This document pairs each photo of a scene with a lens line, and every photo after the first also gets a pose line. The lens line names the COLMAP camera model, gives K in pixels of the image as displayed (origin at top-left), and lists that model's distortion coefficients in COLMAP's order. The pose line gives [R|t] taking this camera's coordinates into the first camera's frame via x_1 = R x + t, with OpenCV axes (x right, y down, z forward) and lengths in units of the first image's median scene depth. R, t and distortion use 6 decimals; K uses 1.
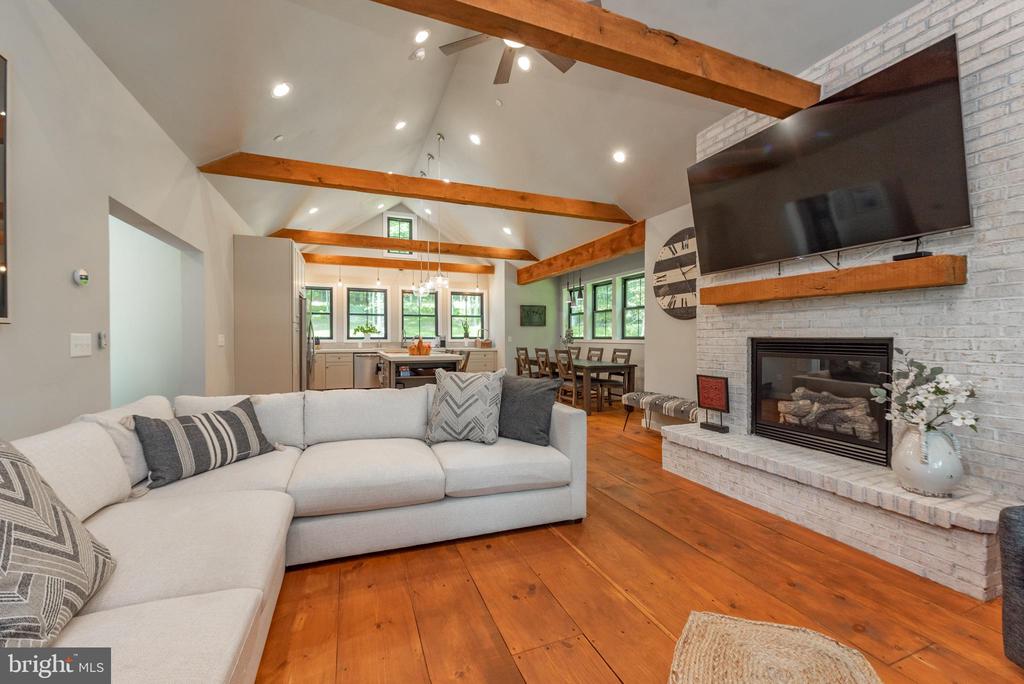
lens RADIAL K [[397.9, 0, 509.1], [0, 397.9, 336.2], [0, 0, 1]] dist [0.006924, -0.000375]
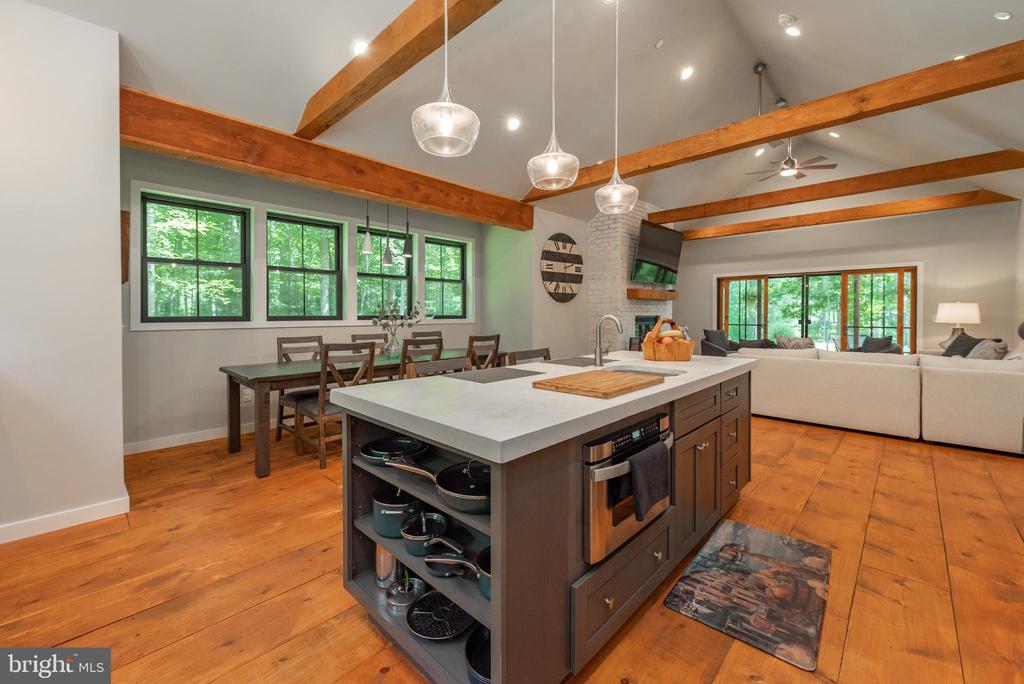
lens RADIAL K [[424.7, 0, 516.1], [0, 424.7, 319.0], [0, 0, 1]] dist [0.021070, -0.000026]
pose [[-0.419326, -0.010746, 0.907772, -0.752106], [-0.001250, 0.999936, 0.011259, -0.003398], [-0.907835, 0.003586, -0.419312, 1.700775]]
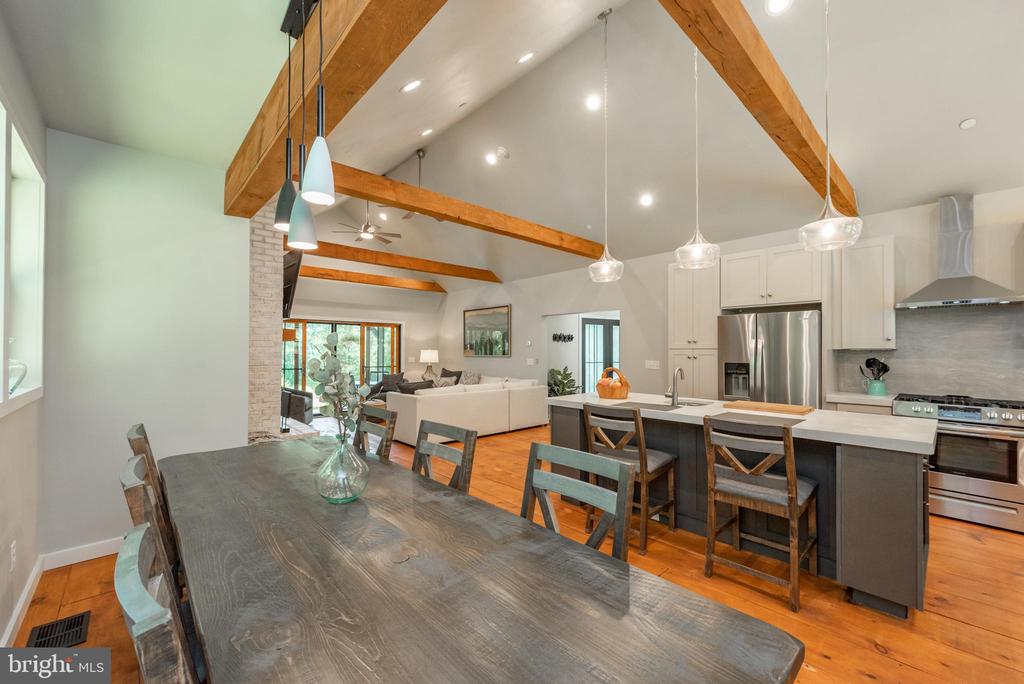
lens RADIAL K [[403.0, 0, 508.5], [0, 403.0, 345.5], [0, 0, 1]] dist [0.008533, 0.000135]
pose [[-0.937099, -0.004971, -0.349028, 0.200325], [0.000628, 0.999873, -0.015928, -0.029251], [0.349063, -0.015146, -0.936977, 1.919608]]
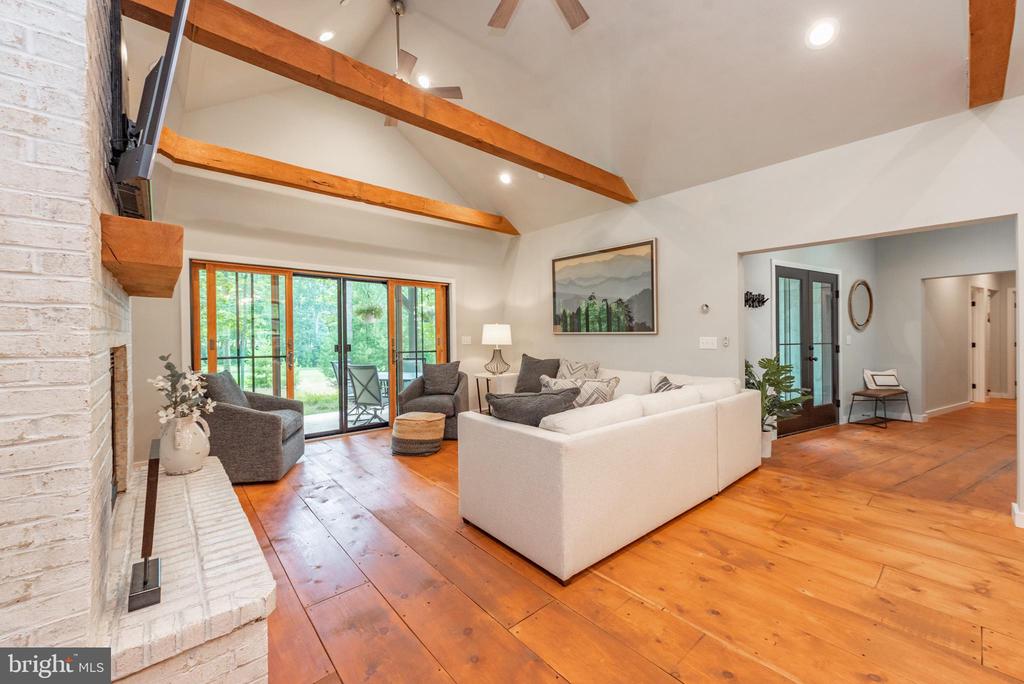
lens RADIAL K [[397.9, 0, 509.1], [0, 397.9, 336.2], [0, 0, 1]] dist [0.006924, -0.000375]
pose [[-0.947168, 0.003683, -0.320716, 0.223961], [0.002236, 0.999986, 0.004879, -0.009303], [0.320729, 0.003904, -0.947163, 1.093770]]
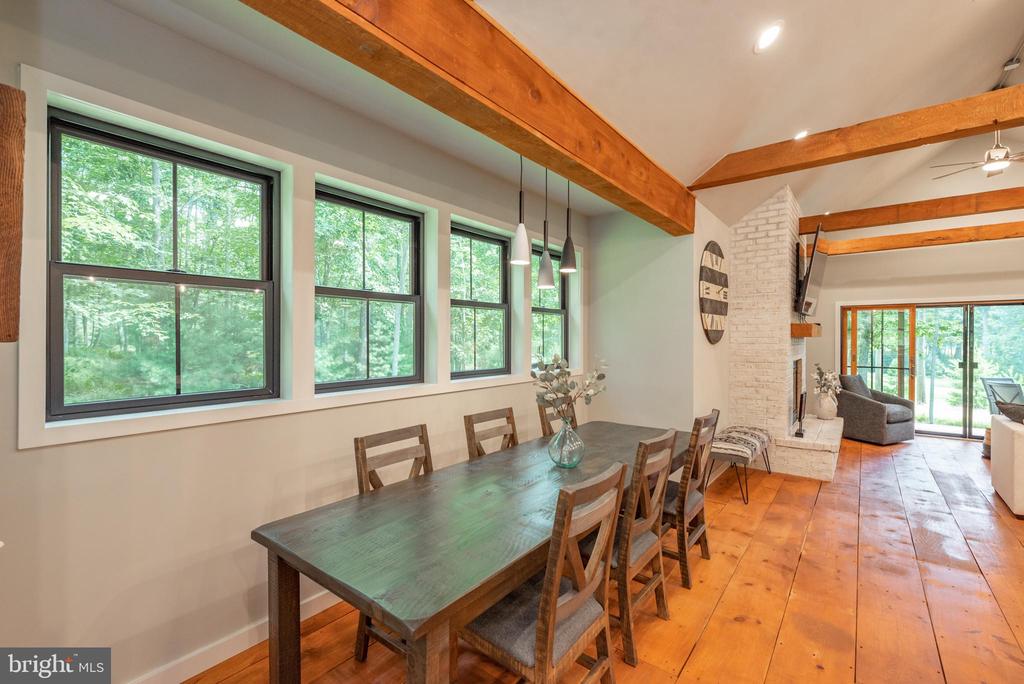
lens RADIAL K [[456.3, 0, 512.0], [0, 456.3, 342.0], [0, 0, 1]] dist [0.012400, -0.000366]
pose [[-0.504260, -0.007041, 0.863523, -0.209508], [-0.001638, 0.999973, 0.007198, -0.052557], [-0.863550, 0.002215, -0.504258, 1.870181]]
